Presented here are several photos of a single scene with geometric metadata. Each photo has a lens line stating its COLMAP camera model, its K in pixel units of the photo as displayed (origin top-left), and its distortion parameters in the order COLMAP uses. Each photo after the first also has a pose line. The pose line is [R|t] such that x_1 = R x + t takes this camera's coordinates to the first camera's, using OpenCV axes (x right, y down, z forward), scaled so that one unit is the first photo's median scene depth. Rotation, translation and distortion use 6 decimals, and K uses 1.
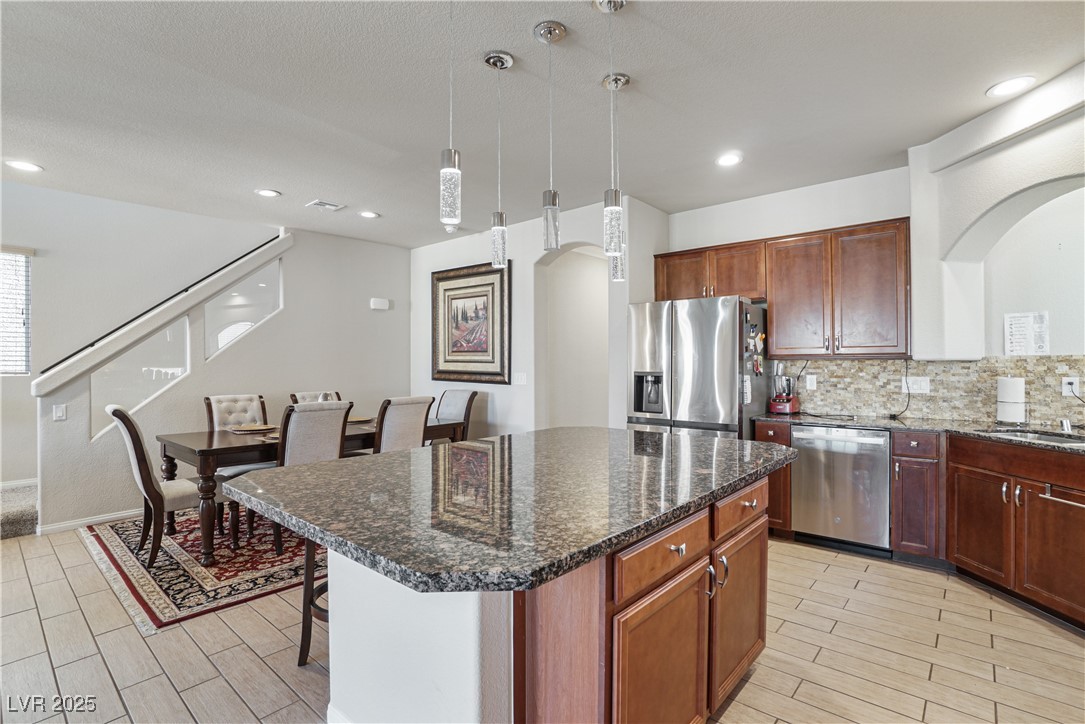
lens RADIAL K [[521.7, 0, 541.6], [0, 521.7, 358.4], [0, 0, 1]] dist [-0.050074, 0.014469]
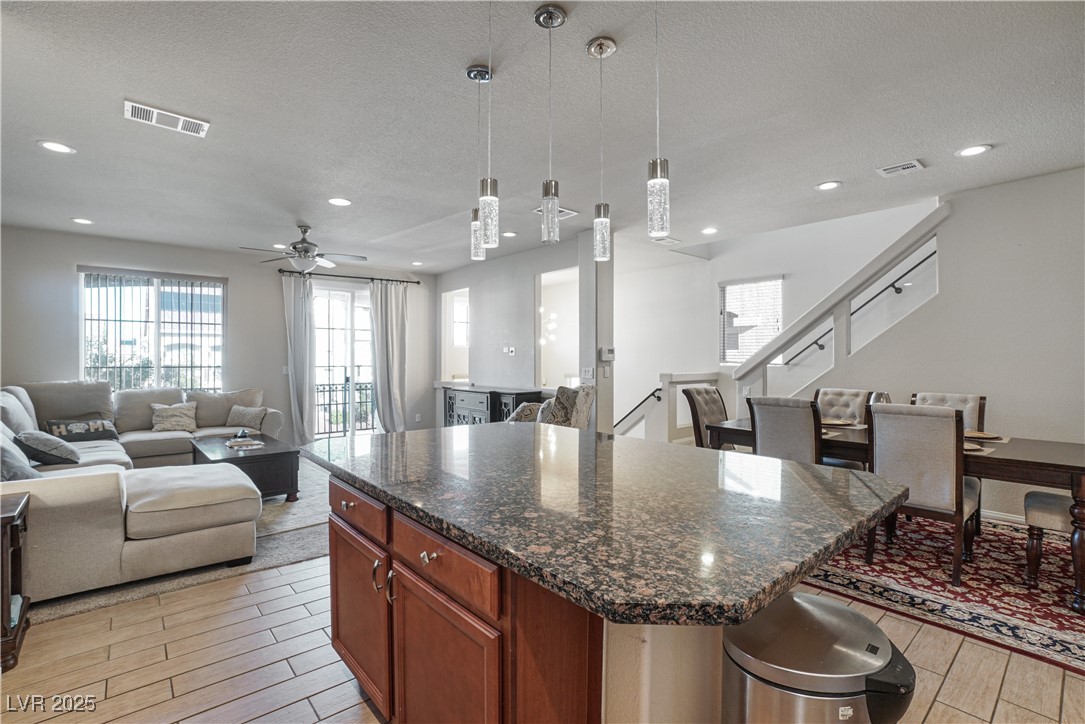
lens RADIAL K [[492.5, 0, 519.8], [0, 492.5, 358.8], [0, 0, 1]] dist [-0.020818, 0.000257]
pose [[-0.167269, 0.004205, -0.985902, 0.460577], [0.009710, 0.999949, 0.002618, 0.003082], [0.985863, -0.009136, -0.167302, 0.536361]]
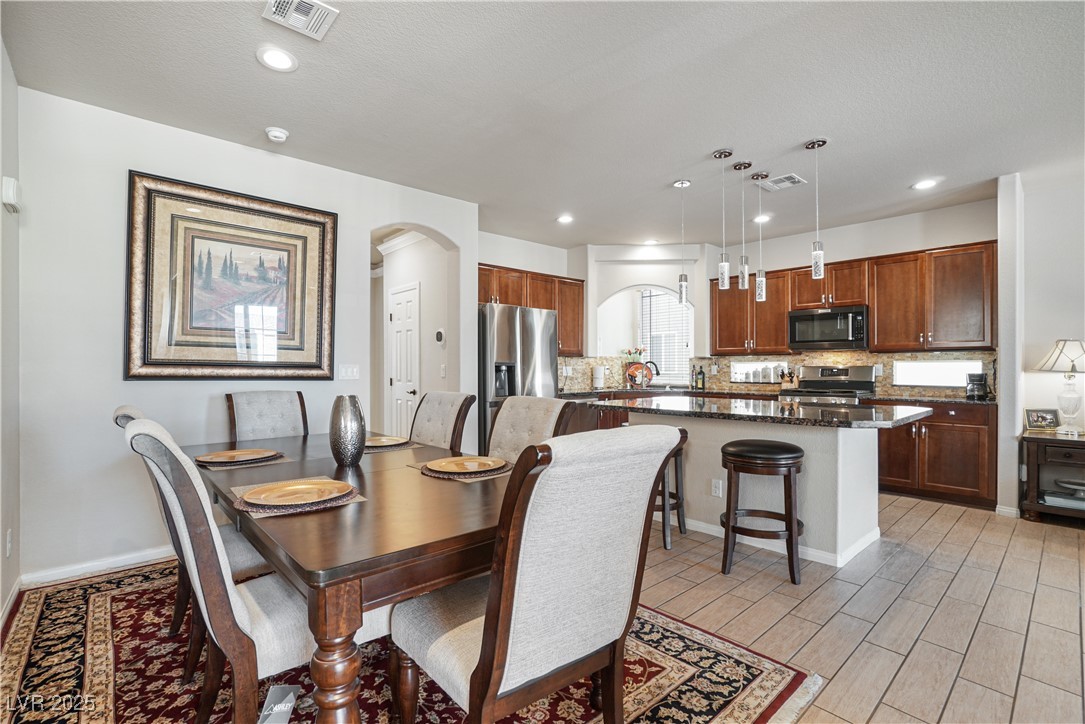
lens RADIAL K [[495.5, 0, 542.5], [0, 495.5, 362.0], [0, 0, 1]] dist [-0.064573, 0.024644]
pose [[0.118518, 0.014417, 0.992847, -0.851212], [-0.009158, 0.999868, -0.013426, 0.036438], [-0.992910, -0.007501, 0.118634, 0.726799]]
